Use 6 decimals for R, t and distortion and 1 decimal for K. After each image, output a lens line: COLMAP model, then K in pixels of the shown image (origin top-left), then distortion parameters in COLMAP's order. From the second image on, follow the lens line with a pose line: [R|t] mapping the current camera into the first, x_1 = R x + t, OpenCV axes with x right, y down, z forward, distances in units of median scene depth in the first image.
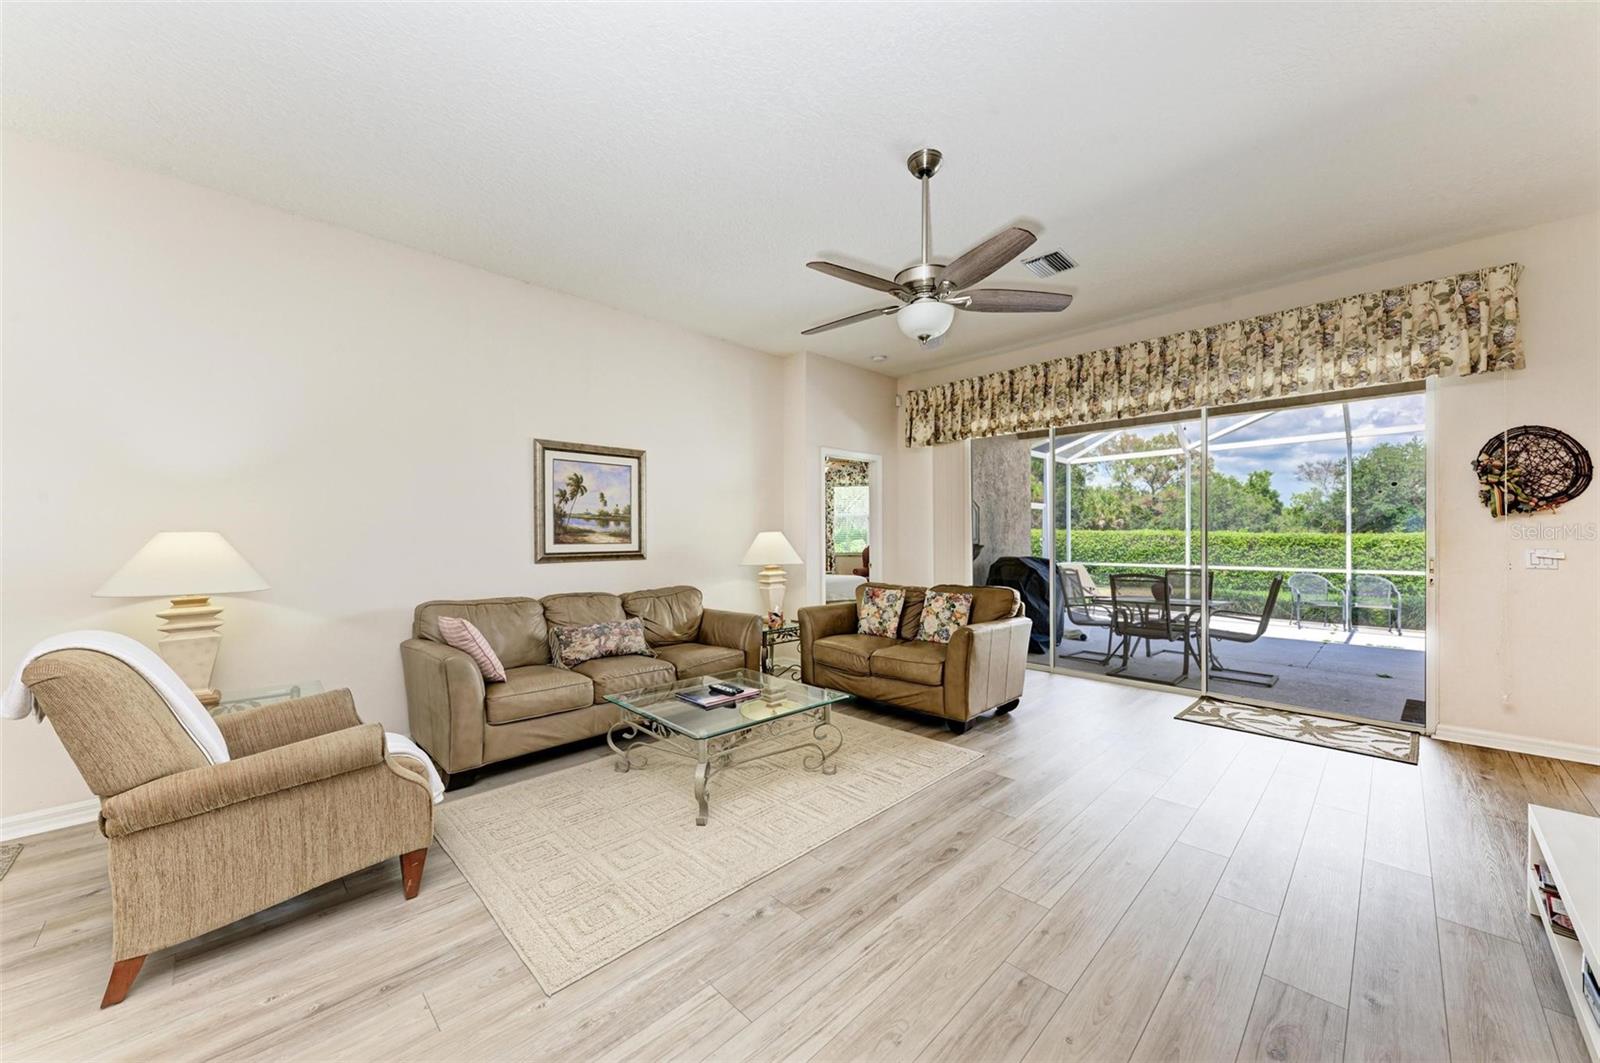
lens RADIAL K [[582.6, 0, 802.4], [0, 582.6, 538.3], [0, 0, 1]] dist [0.017678, -0.000509]
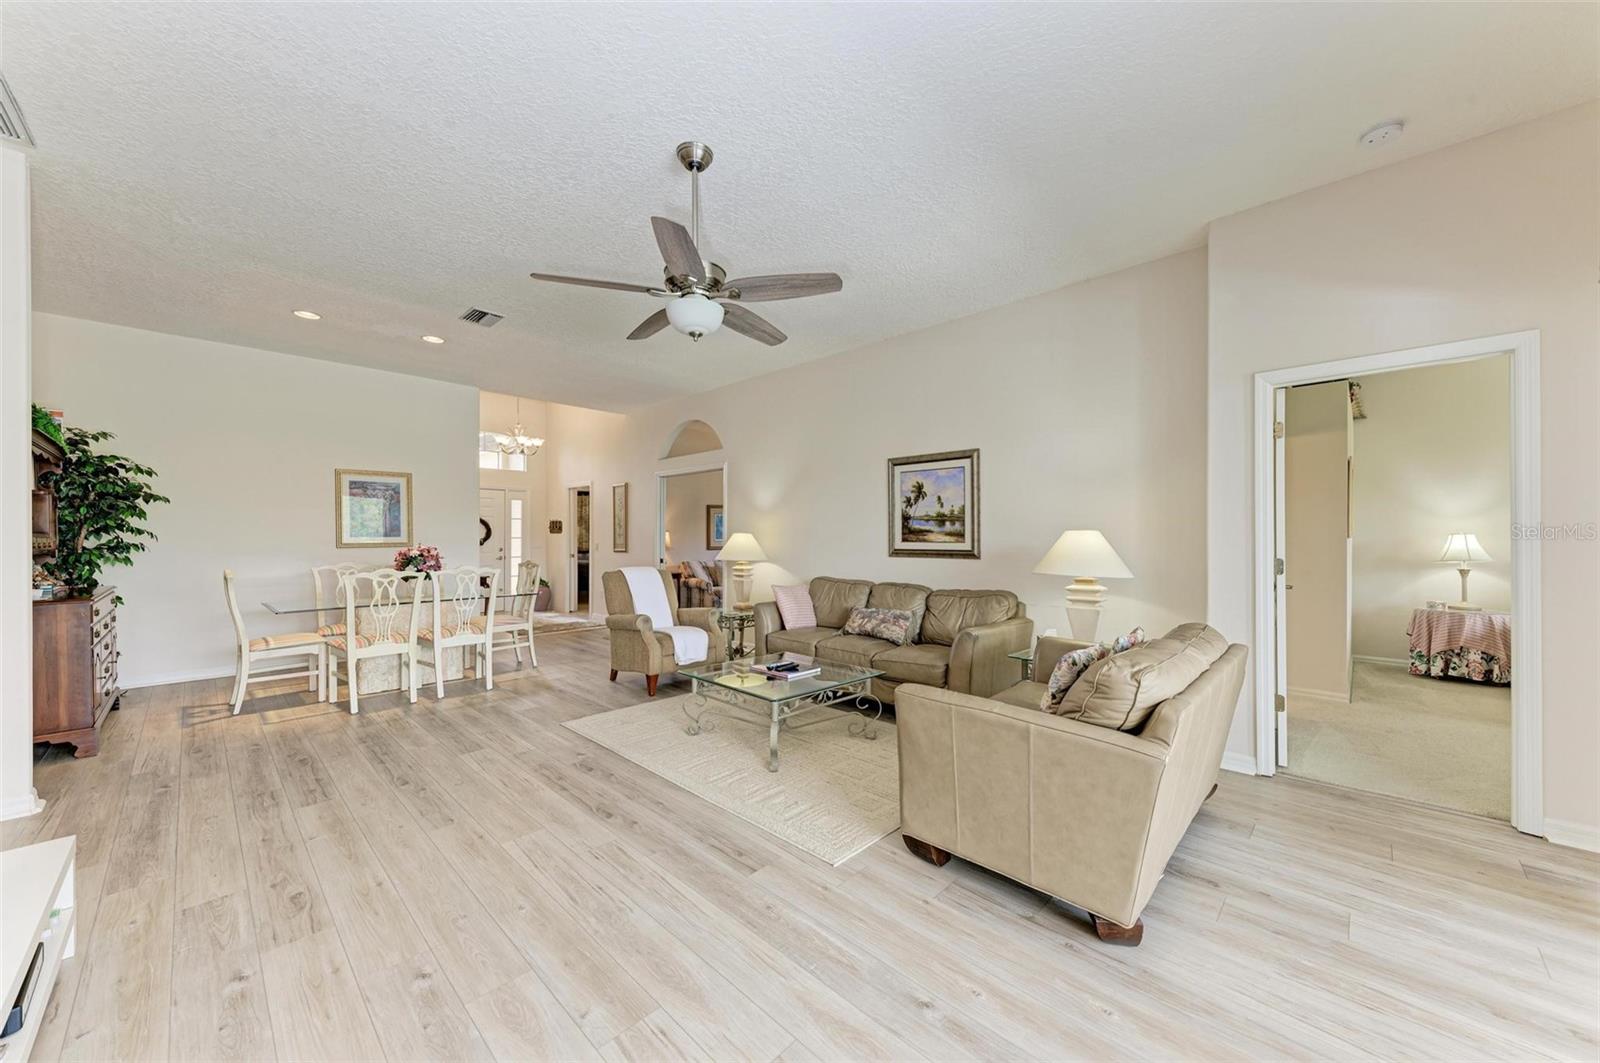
lens RADIAL K [[582.6, 0, 800.4], [0, 582.6, 535.3], [0, 0, 1]] dist [0.017678, -0.000509]
pose [[0.015937, 0.002317, -0.999870, 0.751264], [-0.003227, 0.999992, 0.002266, -0.005743], [0.999868, 0.003190, 0.015944, 0.730485]]
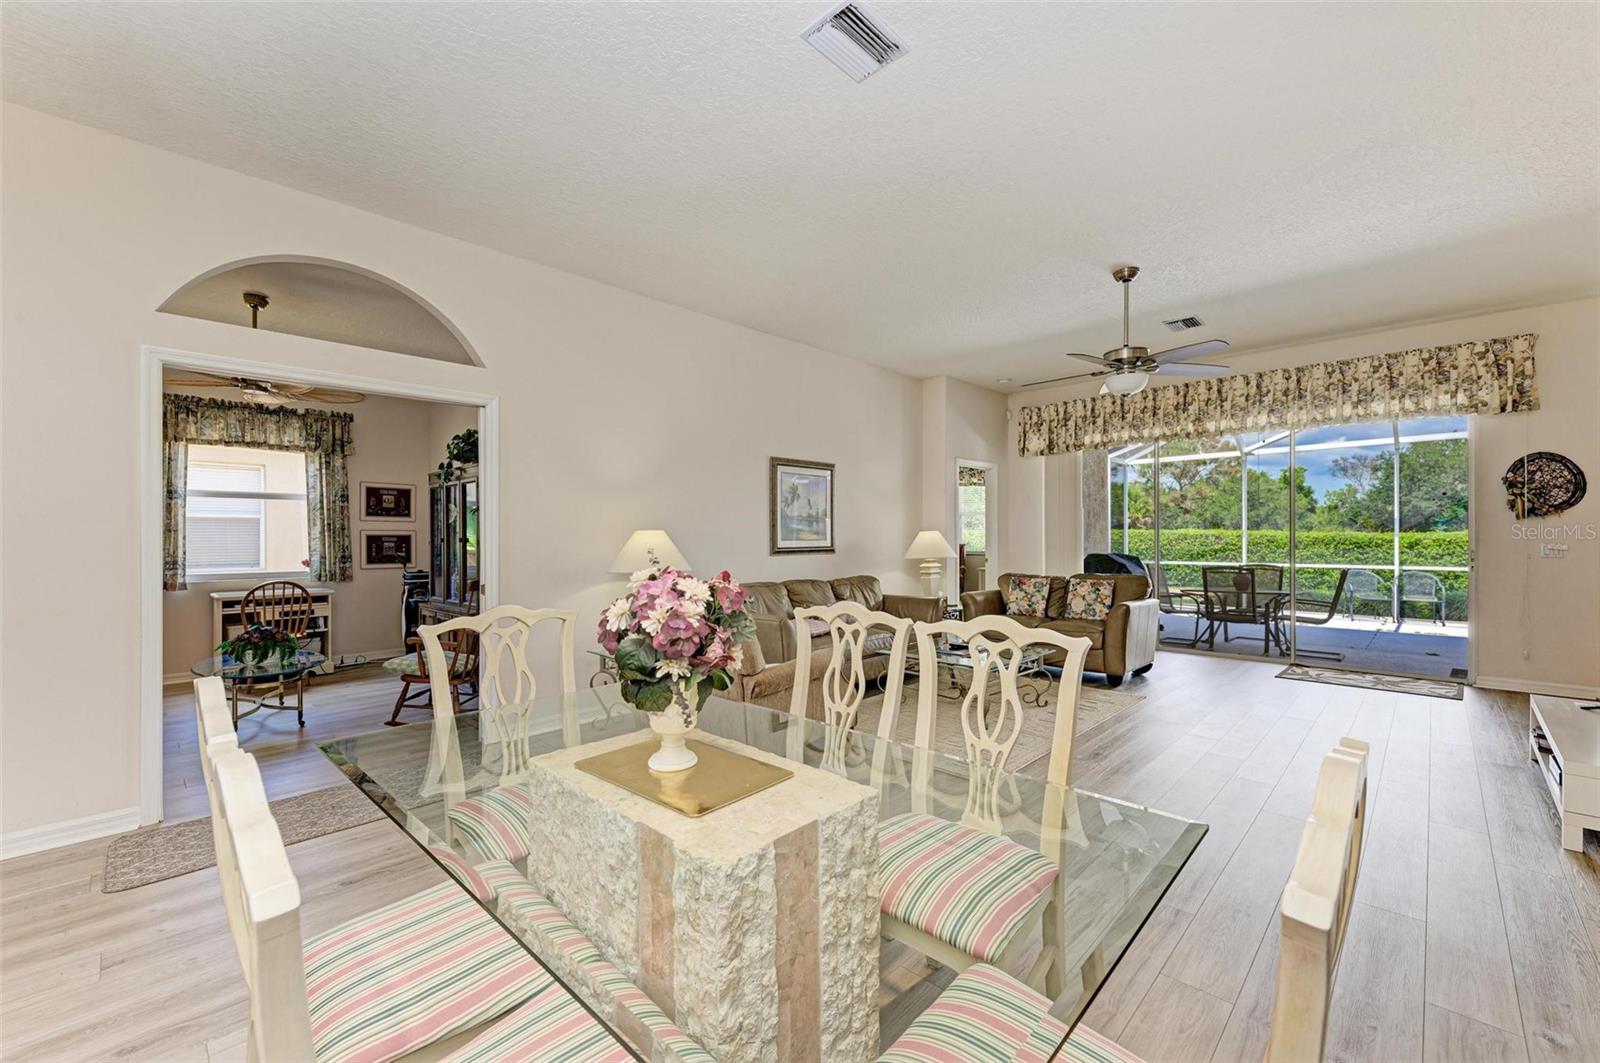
lens RADIAL K [[649.5, 0, 805.2], [0, 649.5, 538.1], [0, 0, 1]] dist [0.021677, -0.000385]
pose [[0.999647, -0.000779, 0.026559, -0.390523], [0.000813, 0.999999, -0.001281, 0.006389], [-0.026558, 0.001302, 0.999646, -0.366713]]
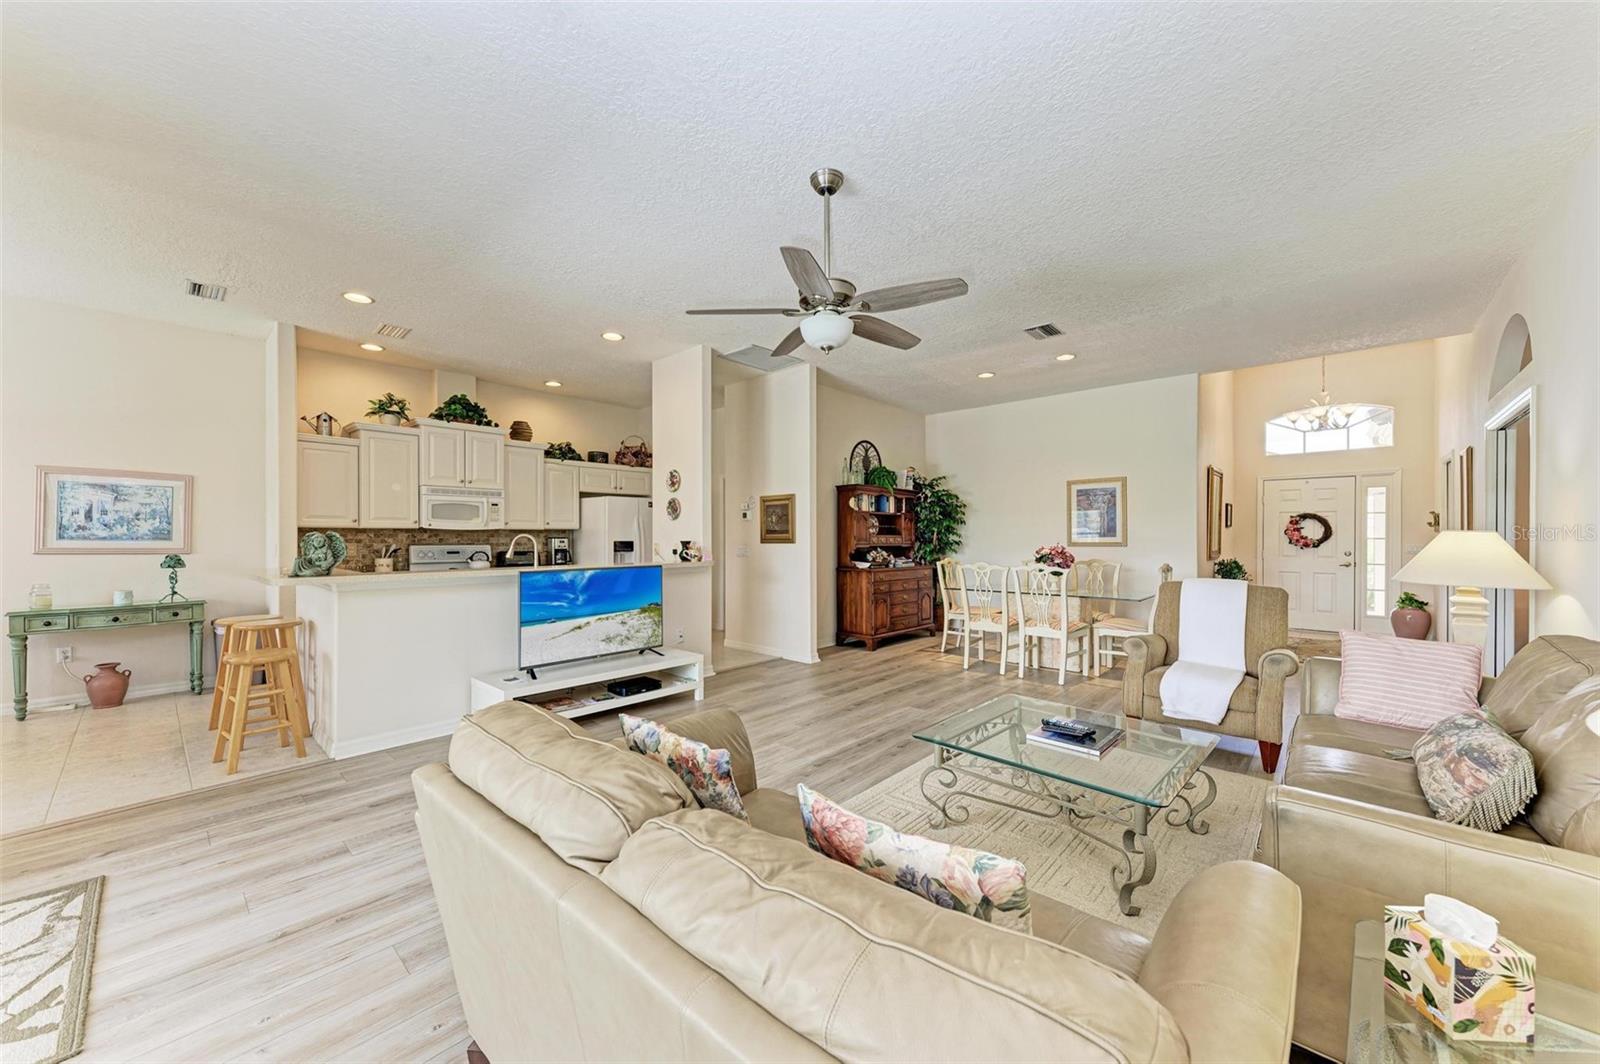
lens RADIAL K [[582.6, 0, 805.9], [0, 582.6, 536.8], [0, 0, 1]] dist [0.017678, -0.000509]
pose [[-0.998497, 0.004665, -0.054600, 0.192870], [0.004347, 0.999973, 0.005941, -0.008939], [0.054626, 0.005695, -0.998491, 1.284808]]
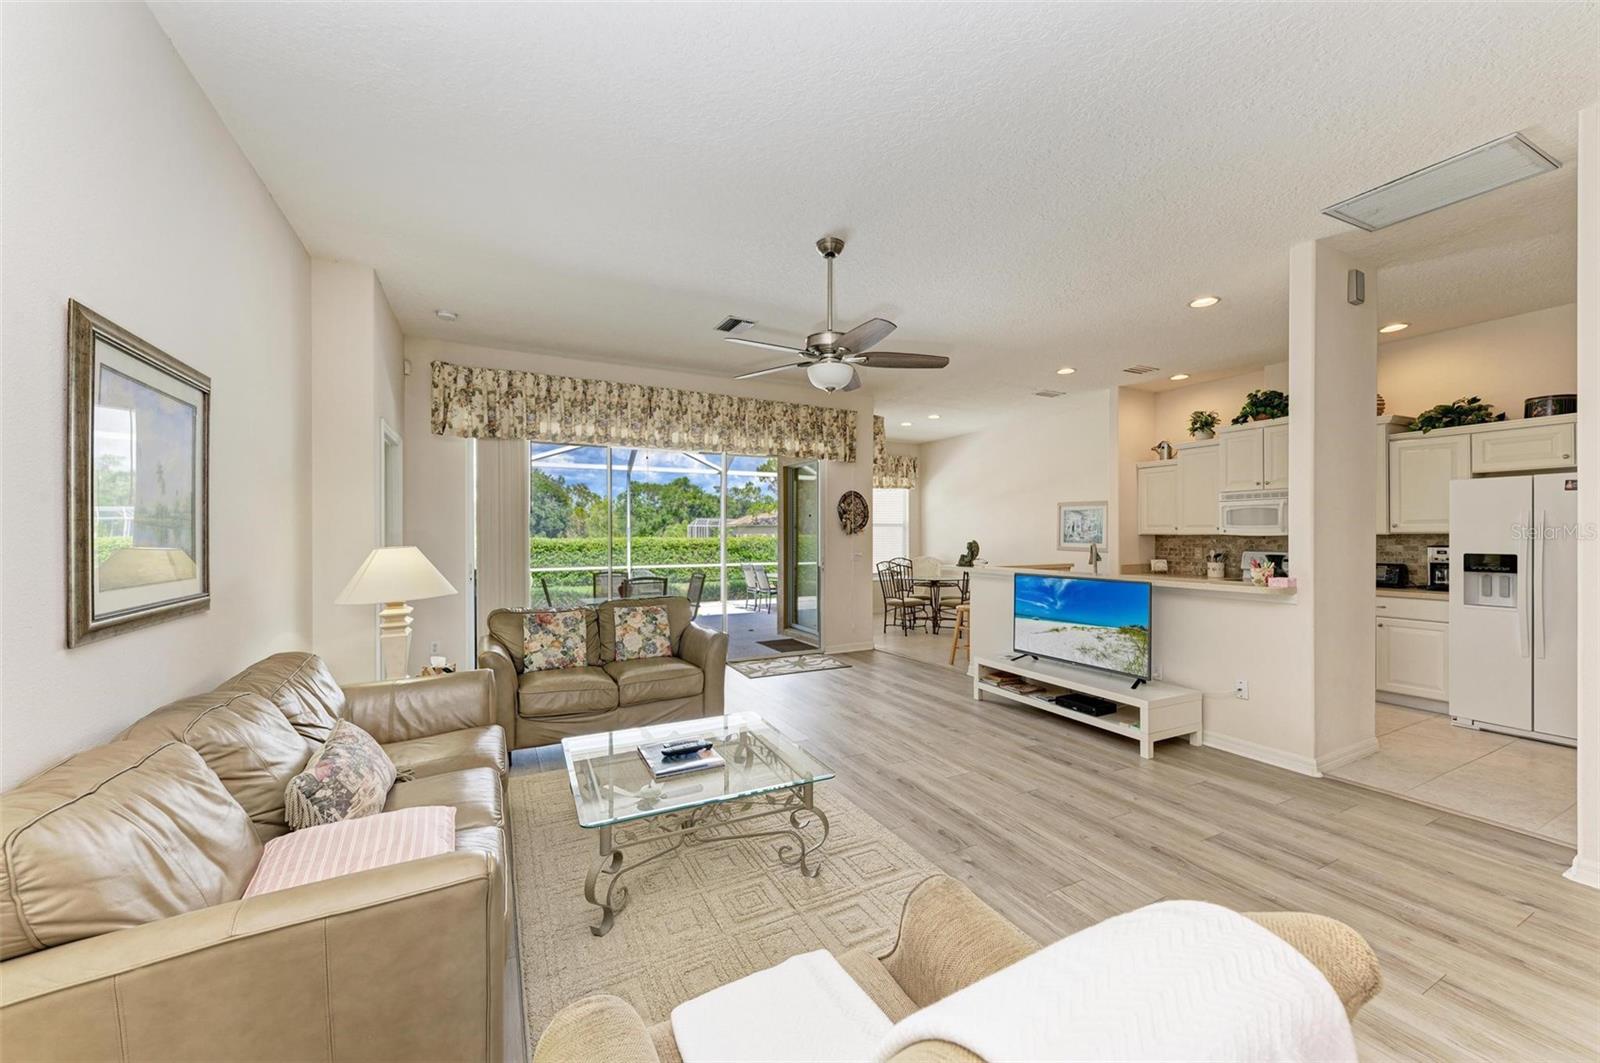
lens RADIAL K [[602.5, 0, 796.5], [0, 602.5, 537.9], [0, 0, 1]] dist [0.016091, 0.000556]
pose [[0.301355, -0.001207, 0.953511, -0.634194], [0.005173, 0.999987, -0.000369, -0.021089], [-0.953498, 0.005044, 0.301357, 0.433564]]
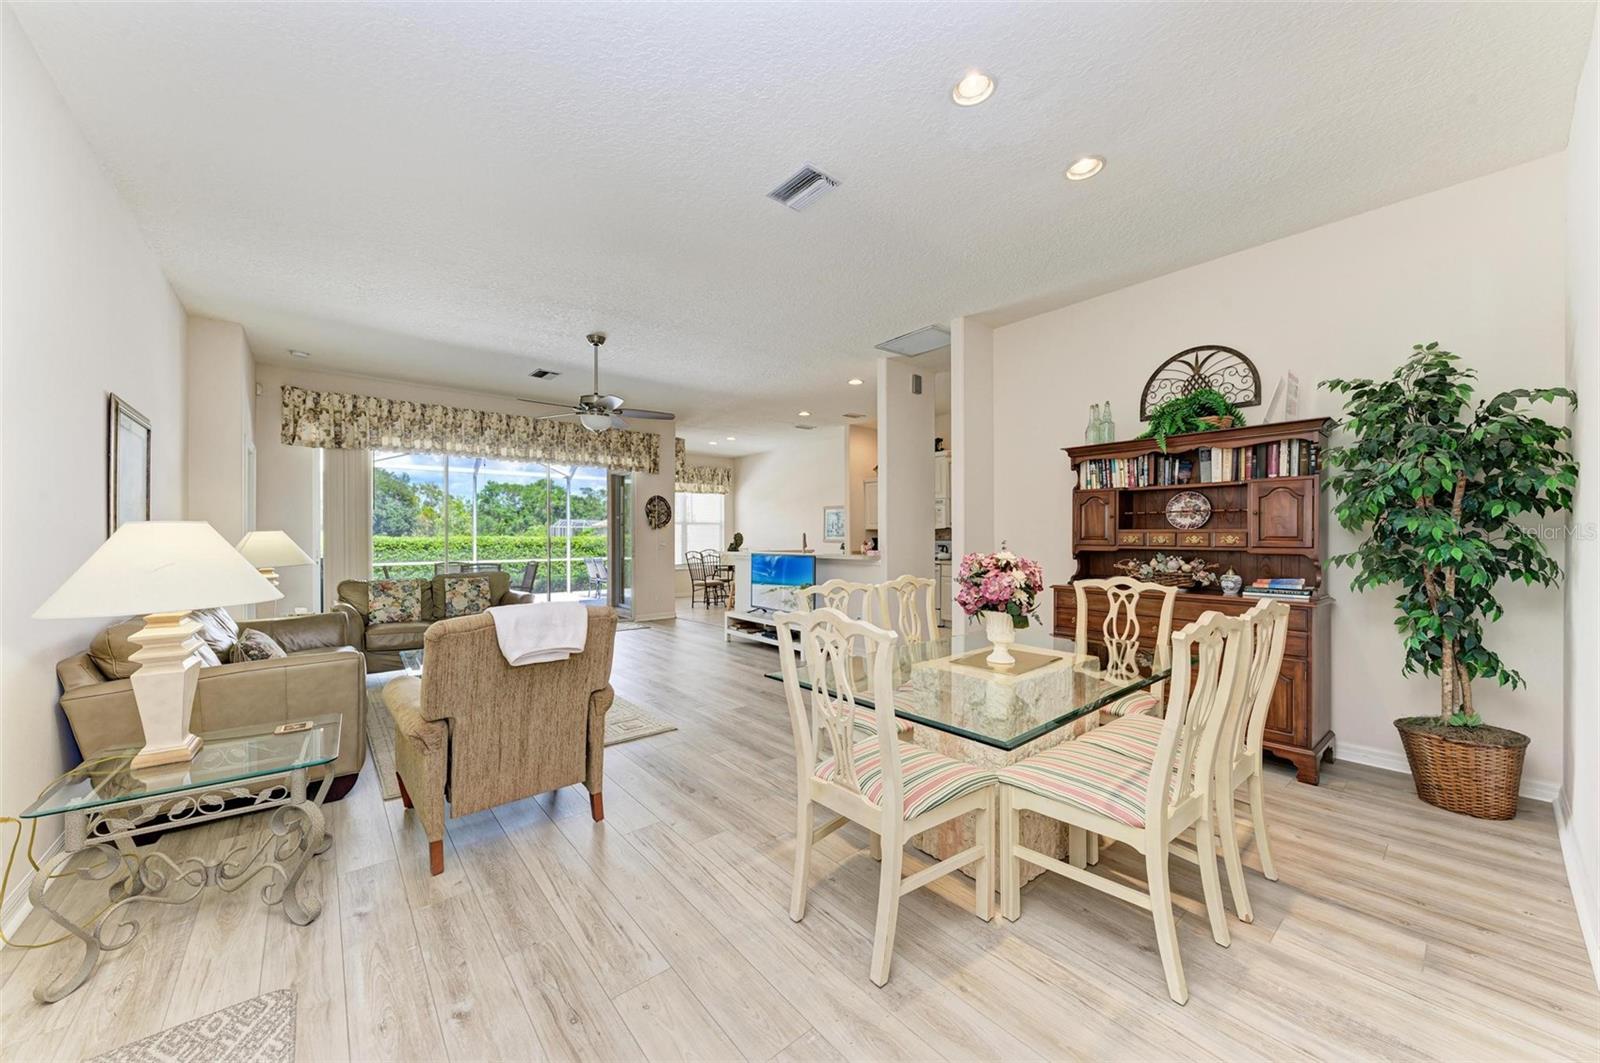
lens RADIAL K [[582.6, 0, 802.6], [0, 582.6, 537.6], [0, 0, 1]] dist [0.017678, -0.000509]
pose [[0.084662, 0.002898, 0.996405, -1.020346], [0.006264, 0.999974, -0.003441, 0.009234], [-0.996390, 0.006532, 0.084642, 0.108144]]
